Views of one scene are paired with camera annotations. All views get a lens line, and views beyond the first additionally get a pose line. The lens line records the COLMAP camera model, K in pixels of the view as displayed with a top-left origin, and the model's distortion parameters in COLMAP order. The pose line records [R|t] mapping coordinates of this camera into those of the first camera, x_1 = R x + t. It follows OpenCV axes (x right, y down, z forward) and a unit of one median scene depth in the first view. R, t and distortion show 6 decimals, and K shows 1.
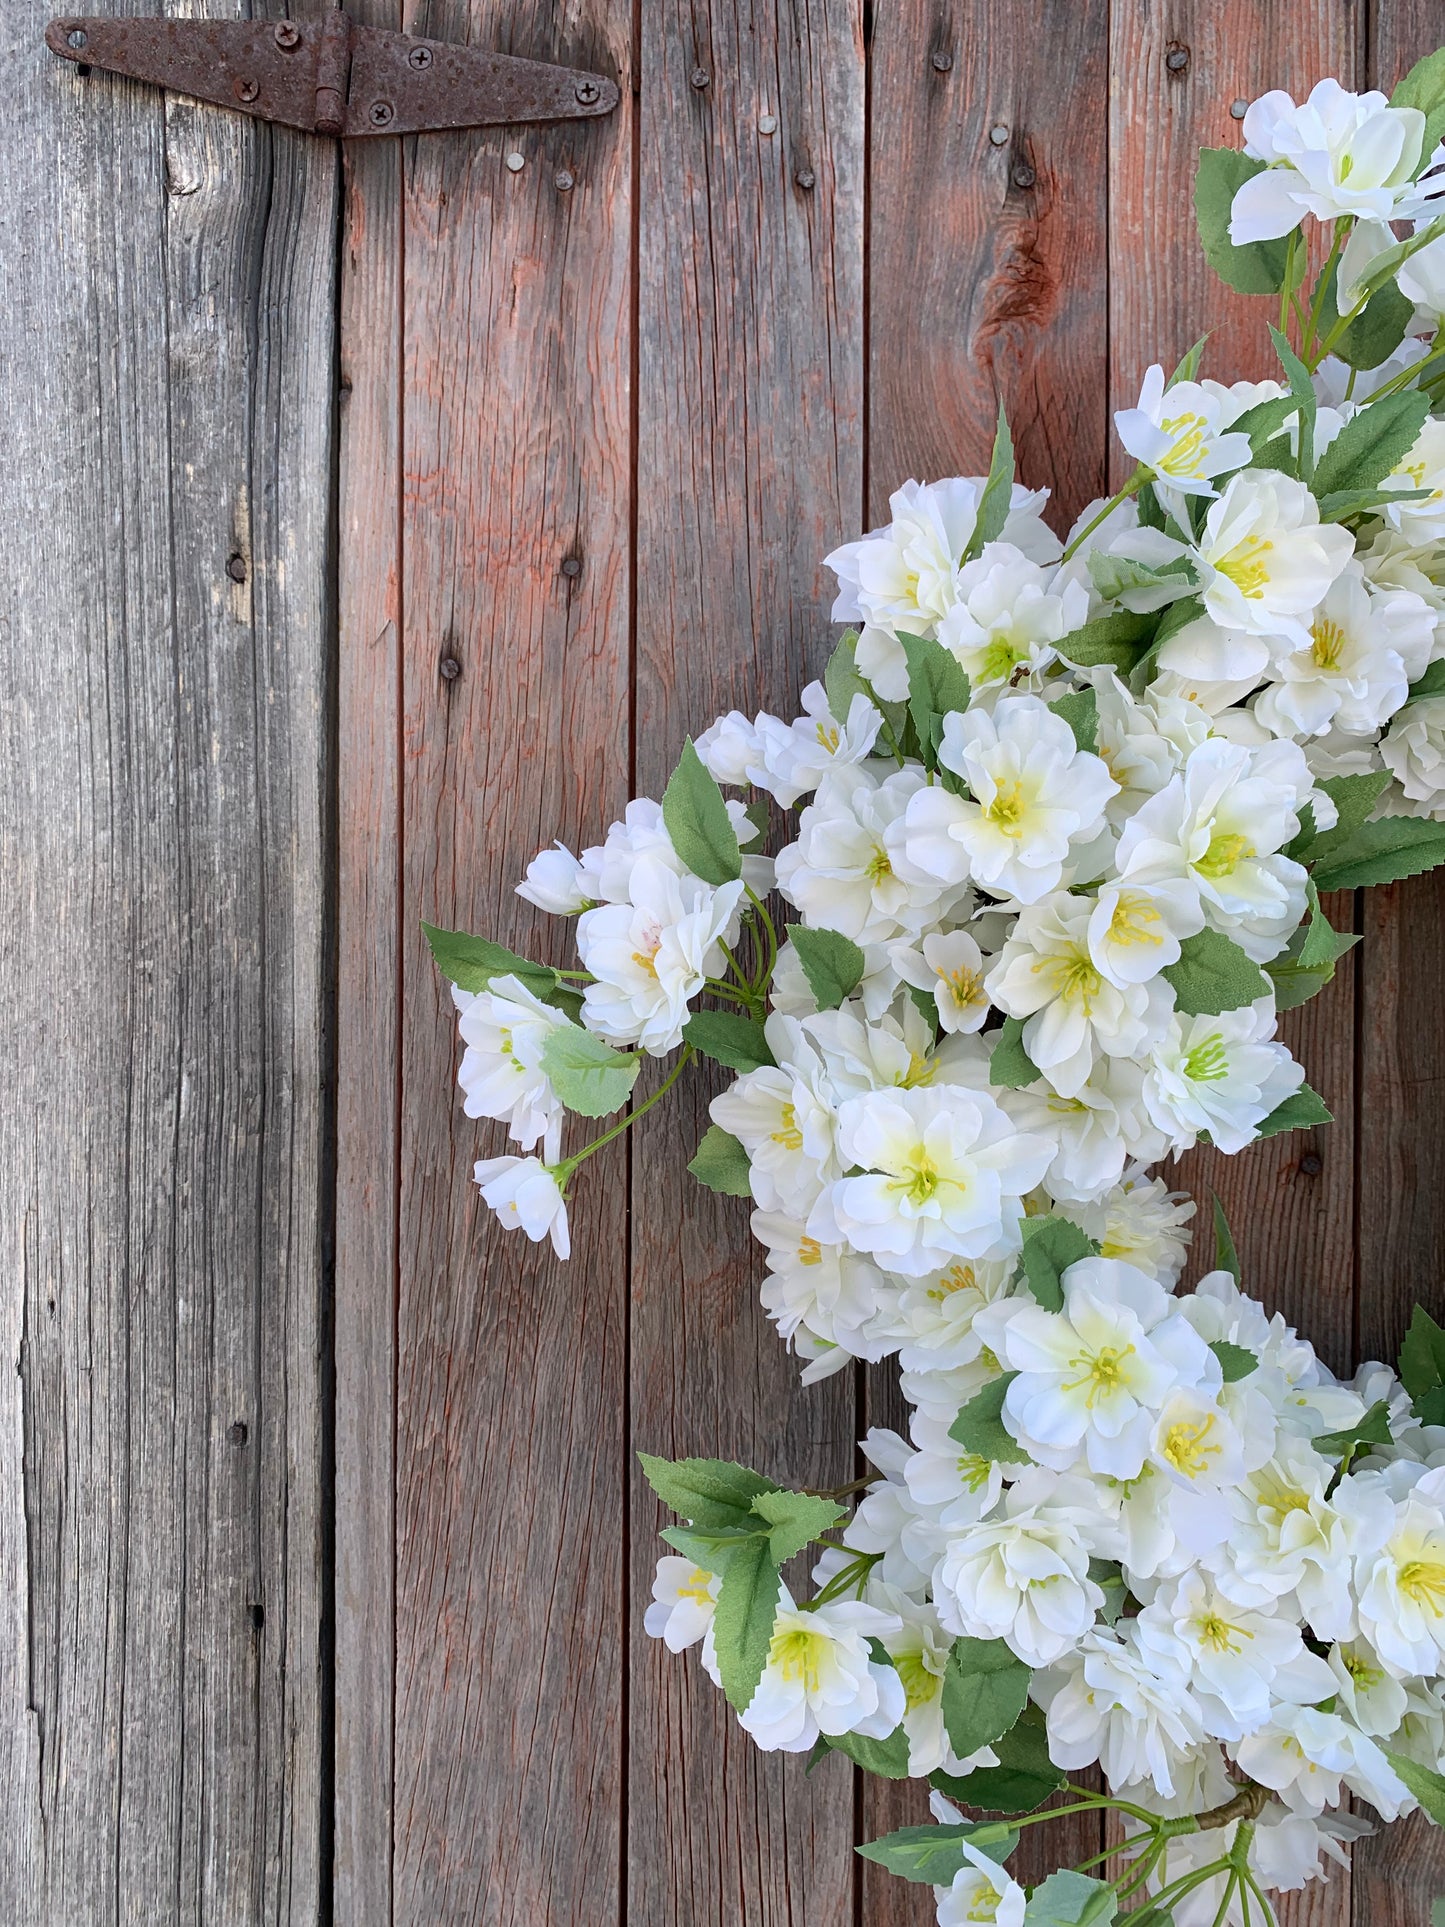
lens RADIAL K [[1487.1, 0, 722.5], [0, 1487.1, 951.7], [0, 0, 1]] dist [0.005525, -0.004141]
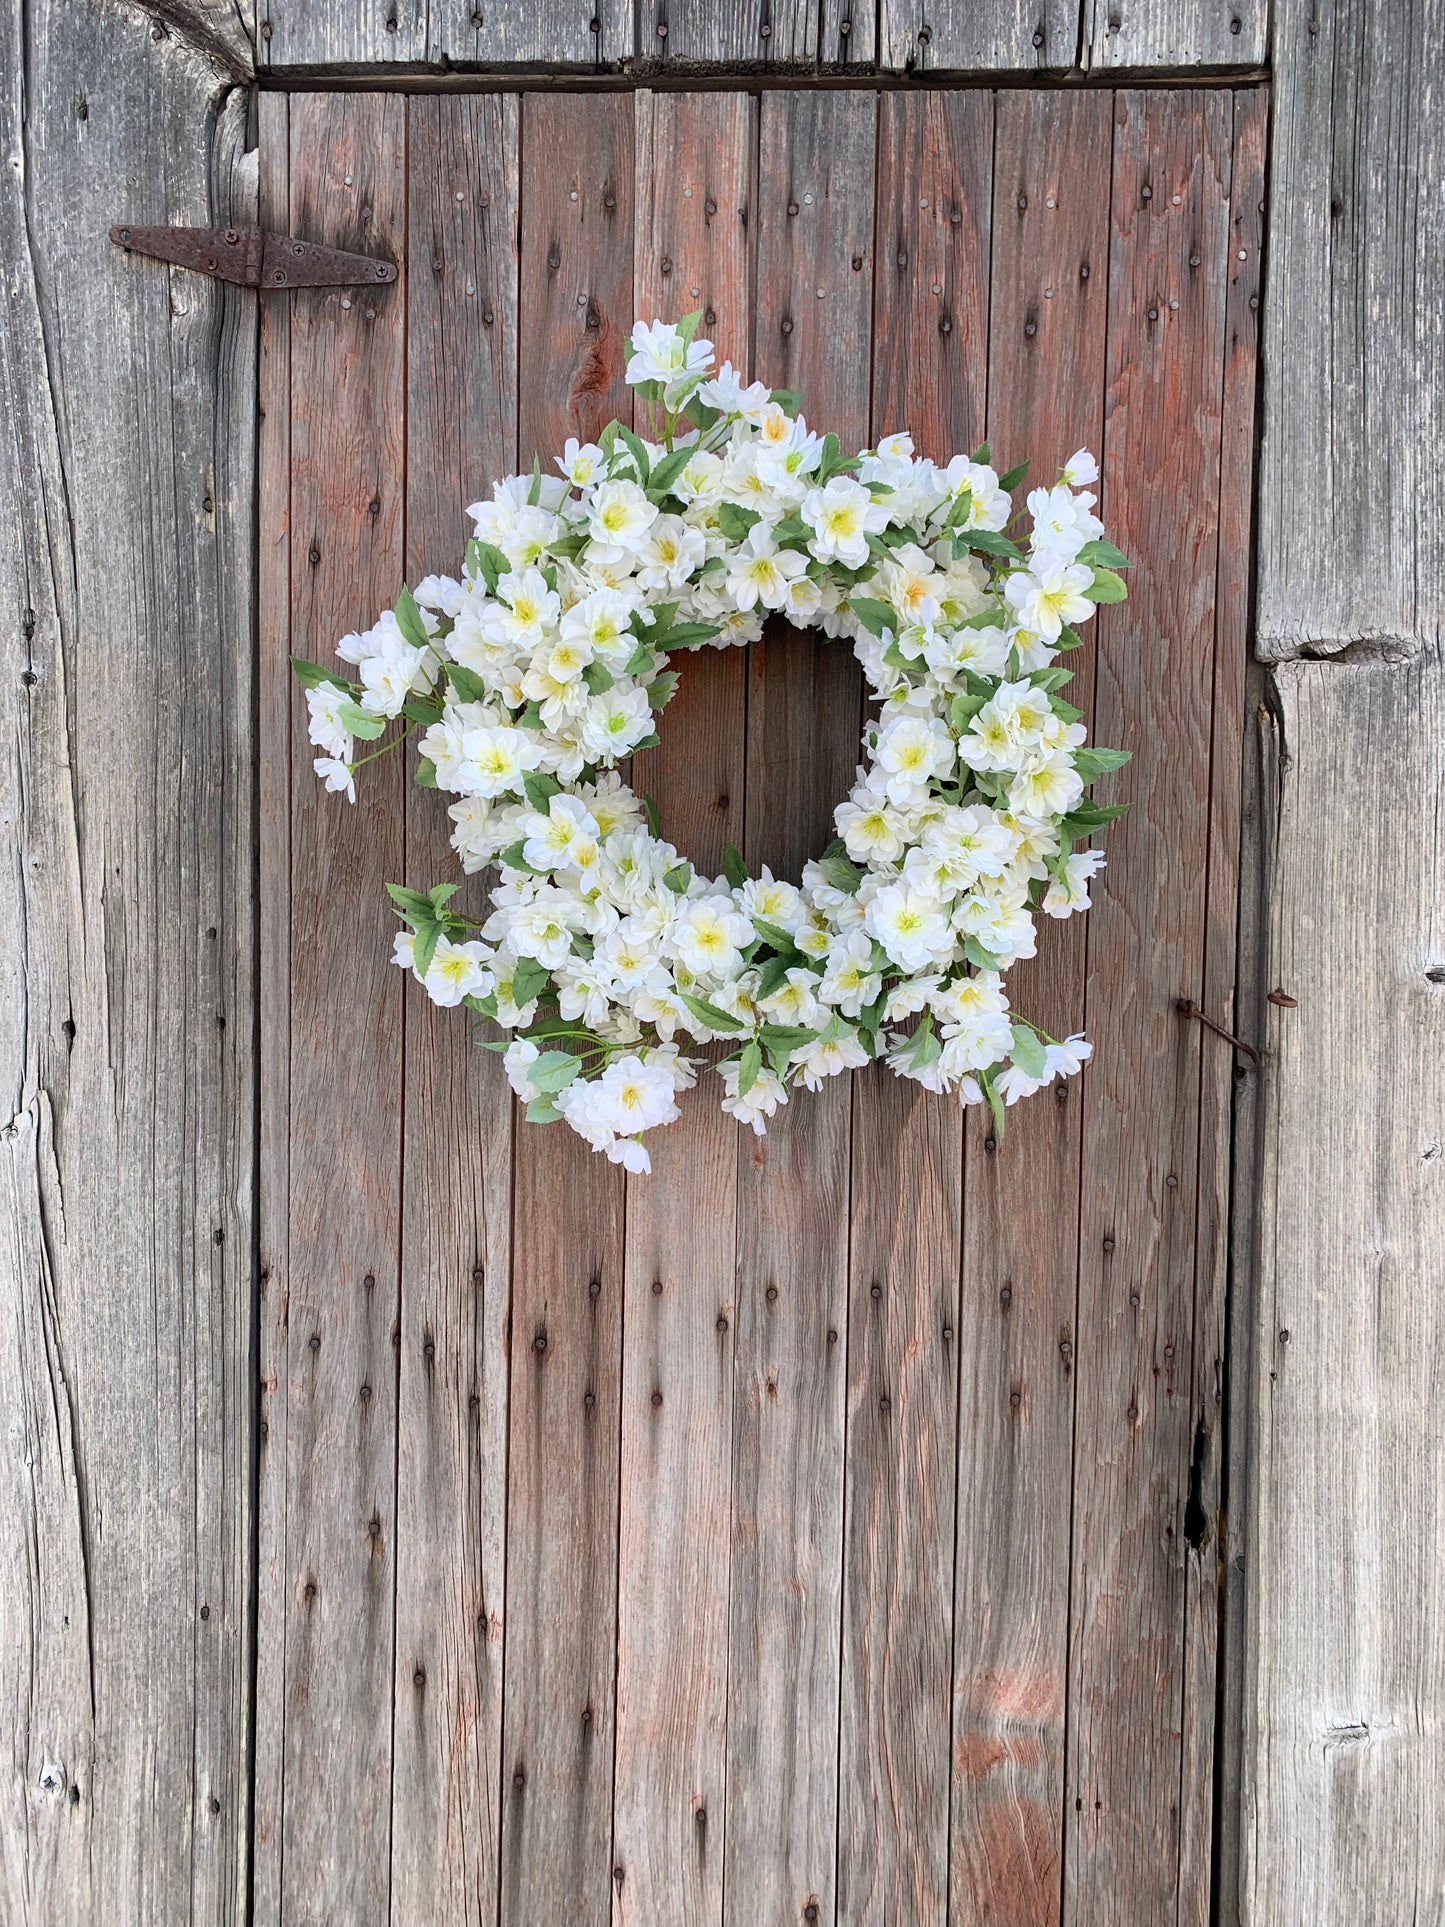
lens RADIAL K [[1487.1, 0, 724.9], [0, 1487.1, 949.4], [0, 0, 1]] dist [0.005525, -0.004141]
pose [[0.999003, 0.008301, 0.043868, 0.293852], [-0.010527, 0.998655, 0.050761, 0.237165], [-0.043388, -0.051172, 0.997747, -1.087107]]
